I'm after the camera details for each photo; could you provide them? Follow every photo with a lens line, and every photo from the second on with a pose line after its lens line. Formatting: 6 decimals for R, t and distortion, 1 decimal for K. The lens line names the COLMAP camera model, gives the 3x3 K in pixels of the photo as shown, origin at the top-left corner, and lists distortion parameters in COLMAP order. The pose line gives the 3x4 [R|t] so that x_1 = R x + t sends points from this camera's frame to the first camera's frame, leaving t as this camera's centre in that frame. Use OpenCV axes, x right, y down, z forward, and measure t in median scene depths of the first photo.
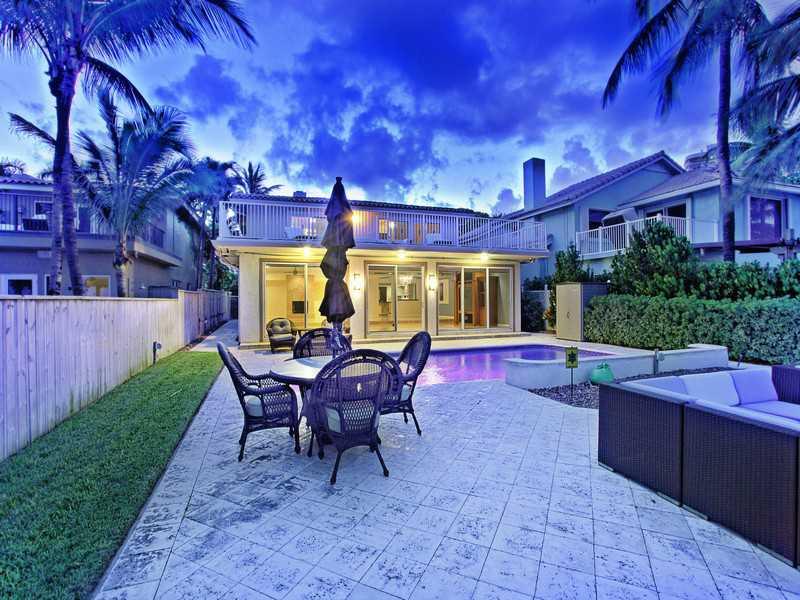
lens RADIAL K [[391.9, 0, 402.0], [0, 391.9, 298.7], [0, 0, 1]] dist [-0.058843, 0.000215]
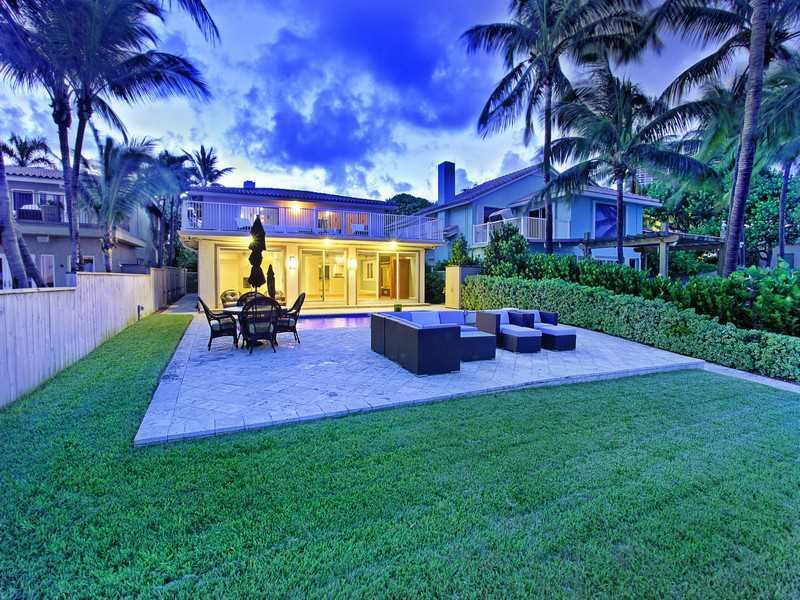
lens RADIAL K [[391.9, 0, 402.0], [0, 391.9, 298.7], [0, 0, 1]] dist [-0.058843, 0.000215]
pose [[0.994389, 0.006258, 0.105599, 0.118110], [-0.012265, 0.998337, 0.056331, -0.001321], [-0.105071, -0.057310, 0.992812, -0.346701]]
